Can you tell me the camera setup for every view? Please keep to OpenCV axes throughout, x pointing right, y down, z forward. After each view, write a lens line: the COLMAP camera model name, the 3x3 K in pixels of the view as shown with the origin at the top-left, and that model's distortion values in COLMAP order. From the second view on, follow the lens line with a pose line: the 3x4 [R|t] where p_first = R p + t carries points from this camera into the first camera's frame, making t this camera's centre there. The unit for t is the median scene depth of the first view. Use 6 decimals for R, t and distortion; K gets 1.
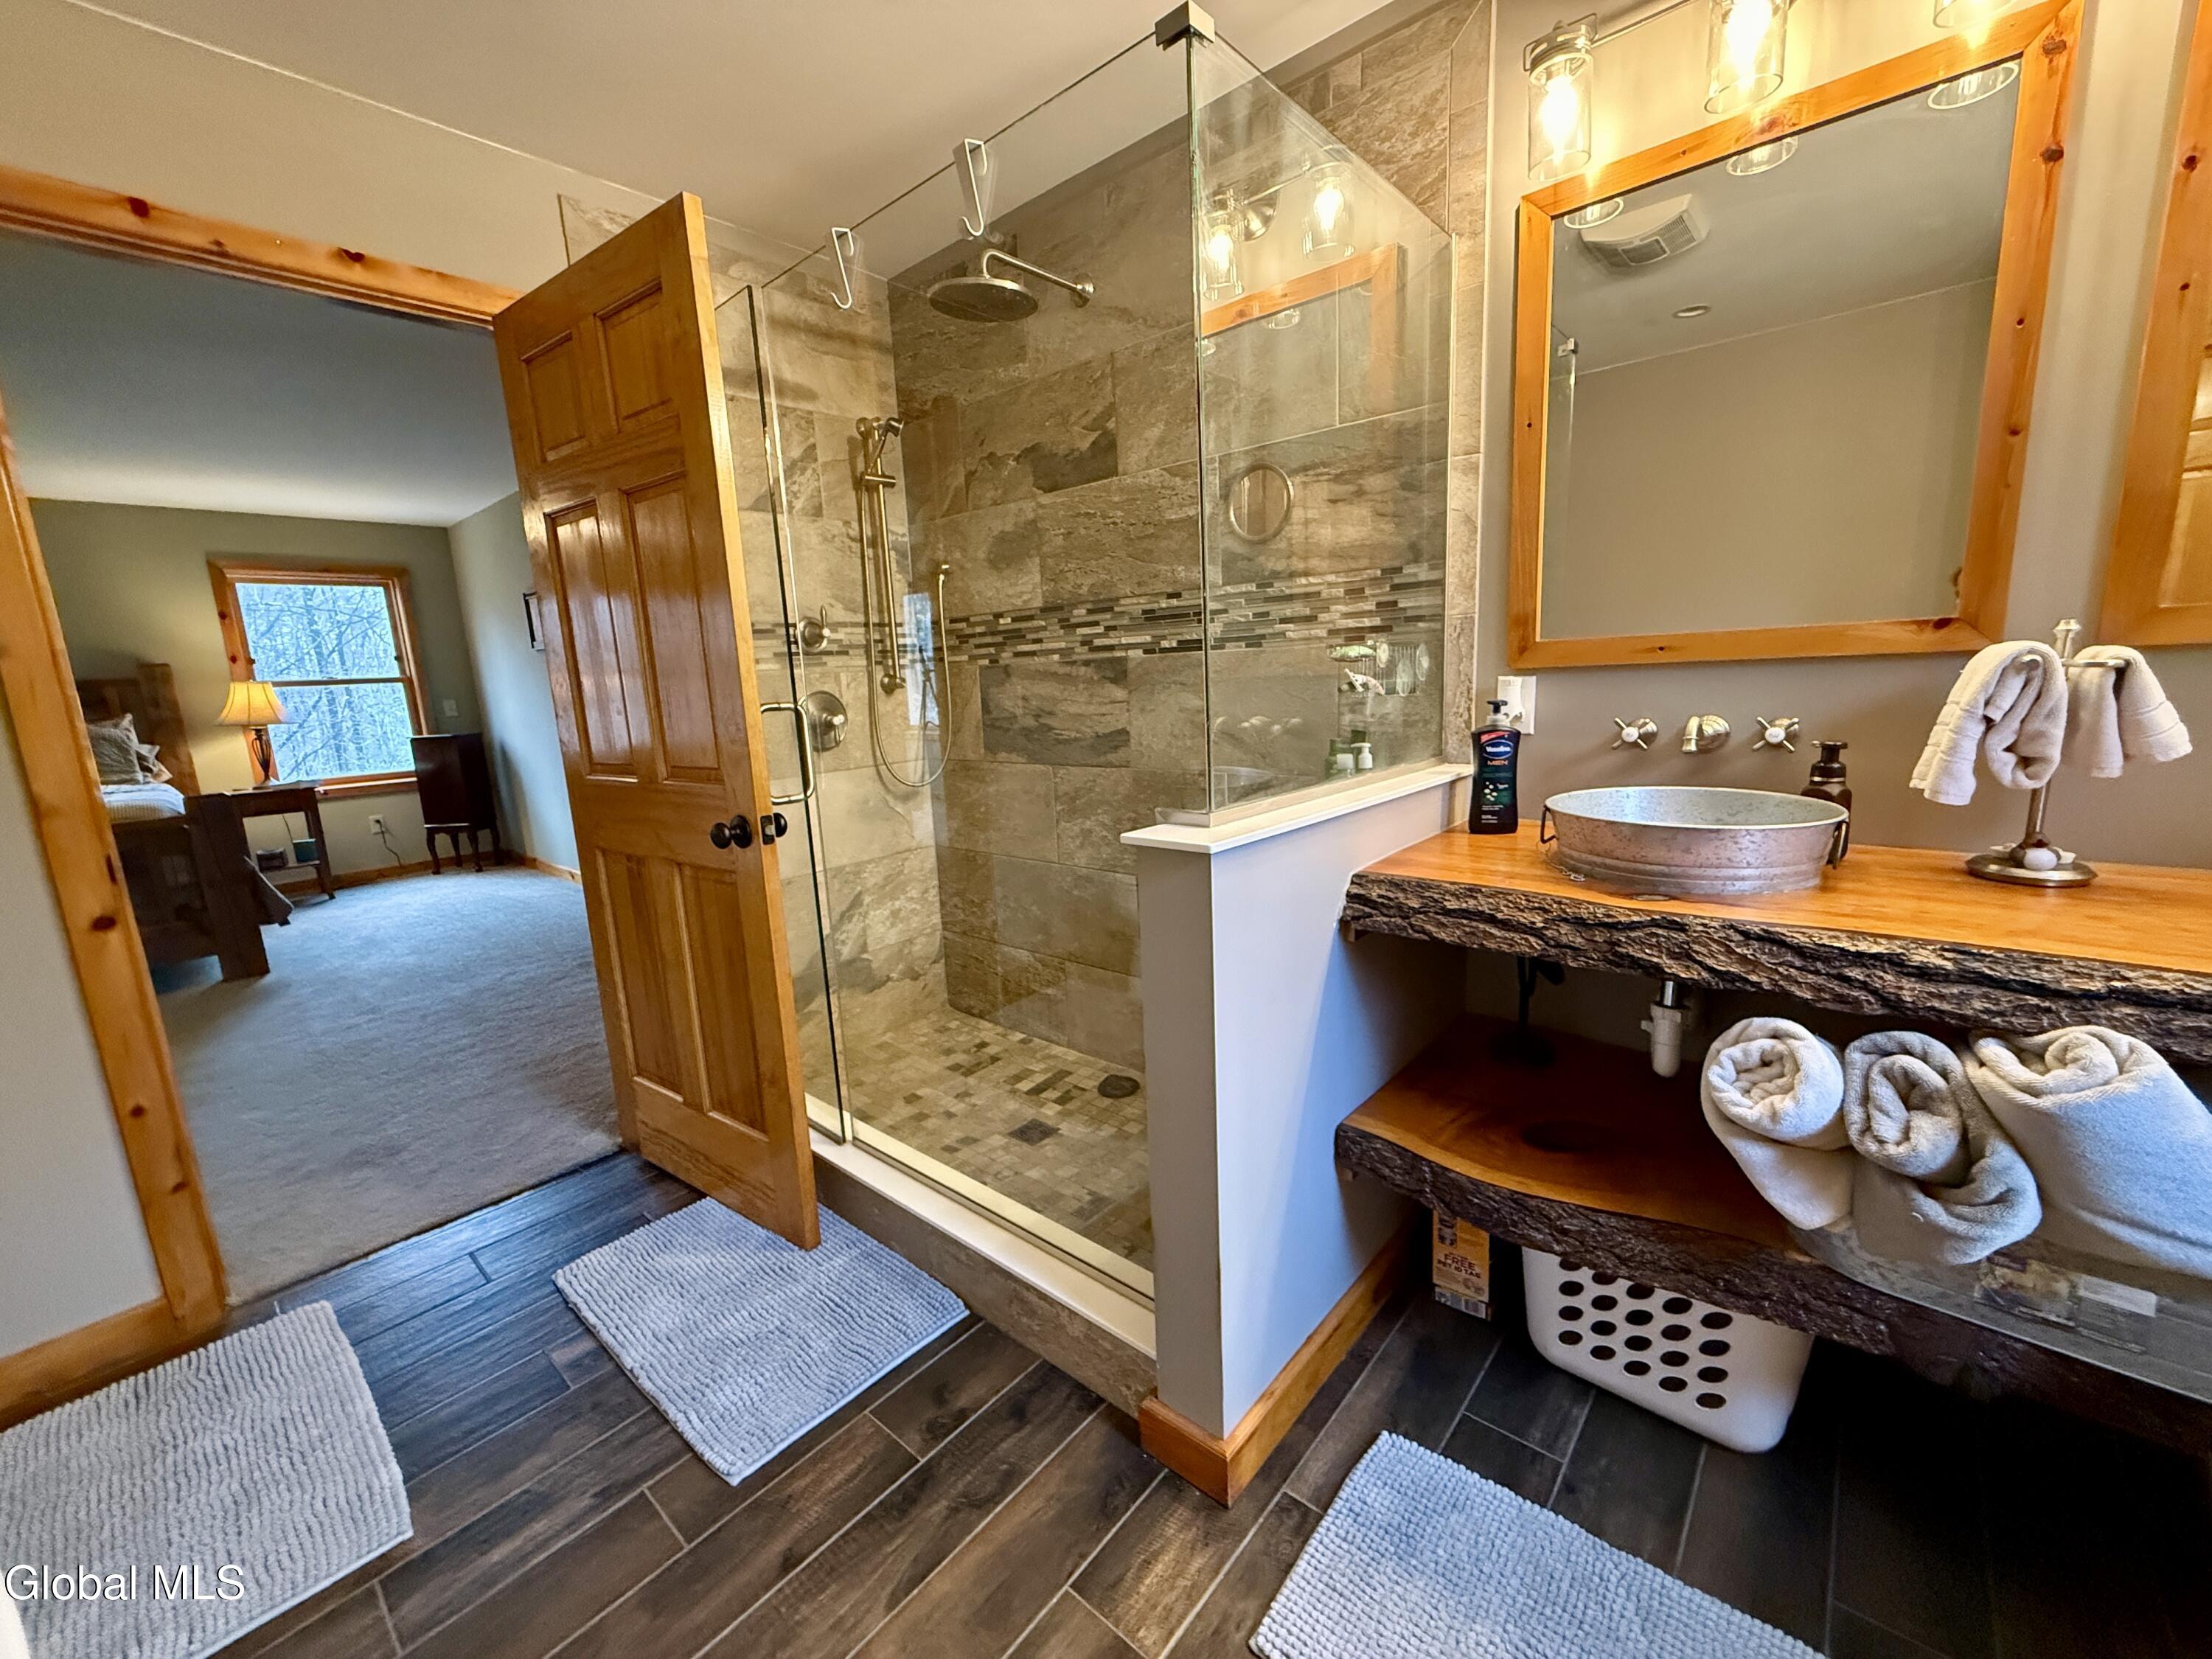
lens RADIAL K [[878.4, 0, 1096.4], [0, 878.4, 831.2], [0, 0, 1]] dist [-0.001176, 0.000222]
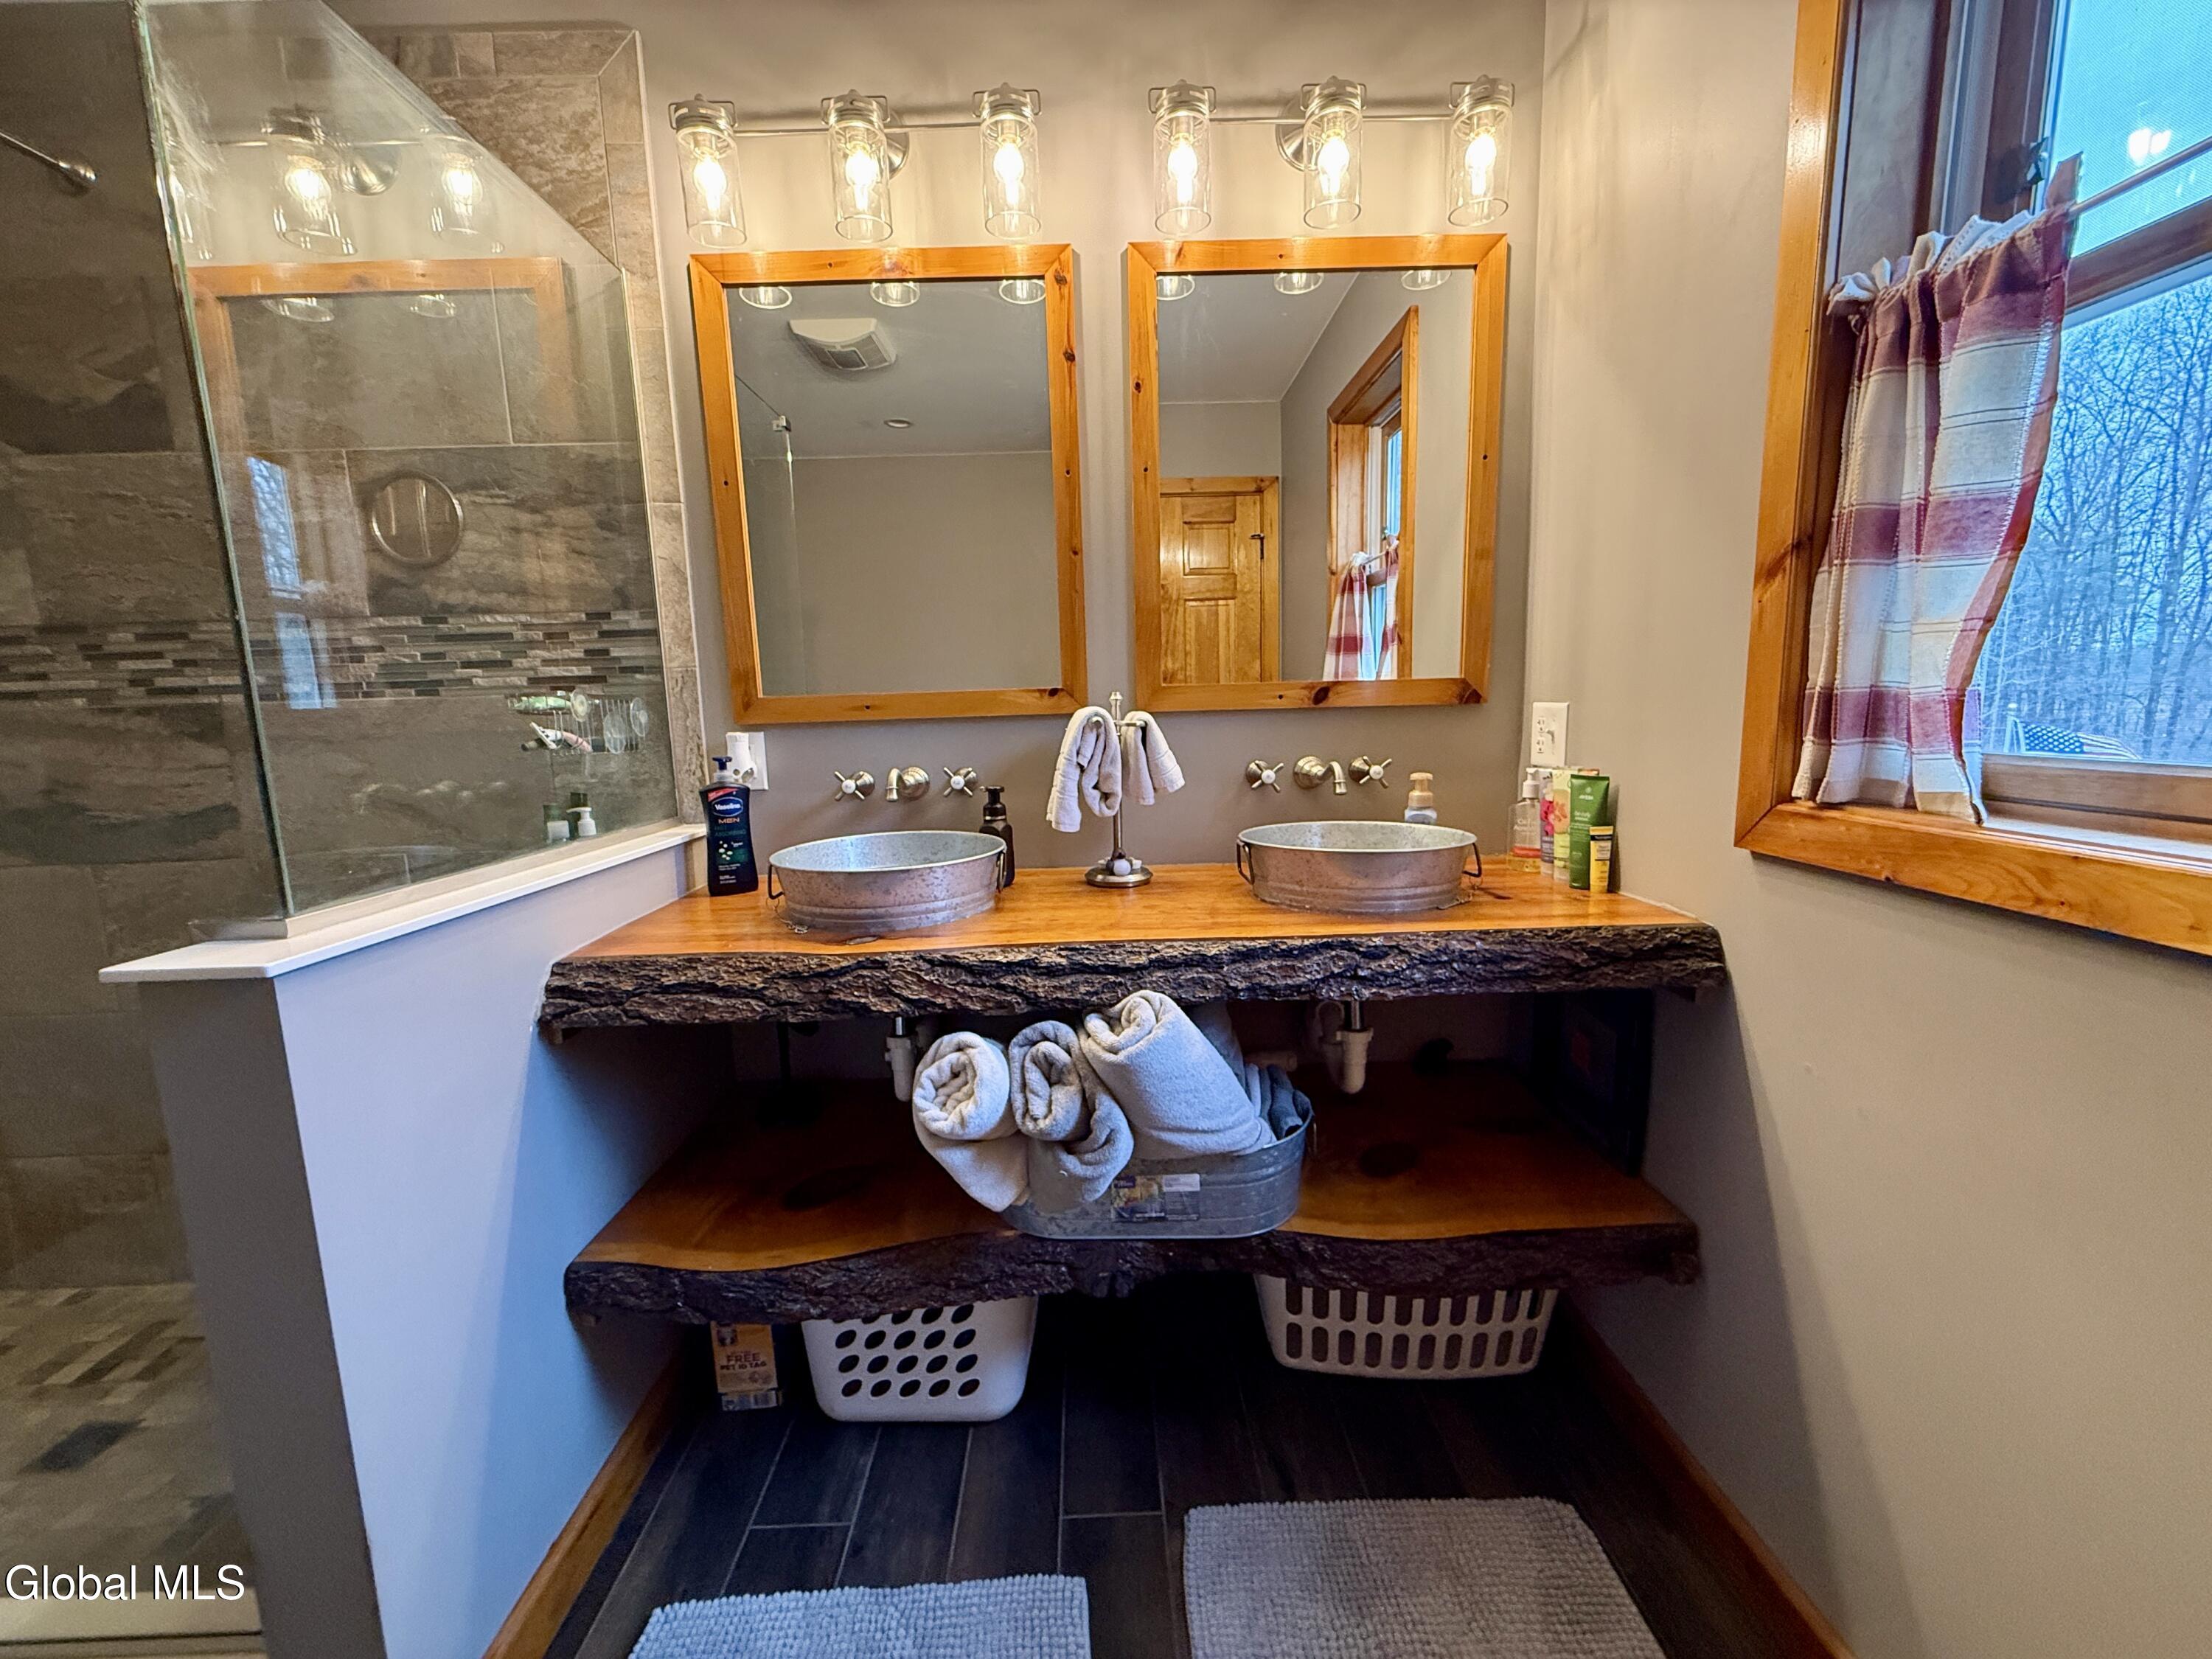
lens RADIAL K [[878.4, 0, 1096.4], [0, 878.4, 831.2], [0, 0, 1]] dist [-0.001176, 0.000222]
pose [[0.741141, -0.071842, 0.667495, 0.125360], [0.114055, 0.993278, -0.019733, -0.001193], [-0.661590, 0.090756, 0.744353, 0.014332]]
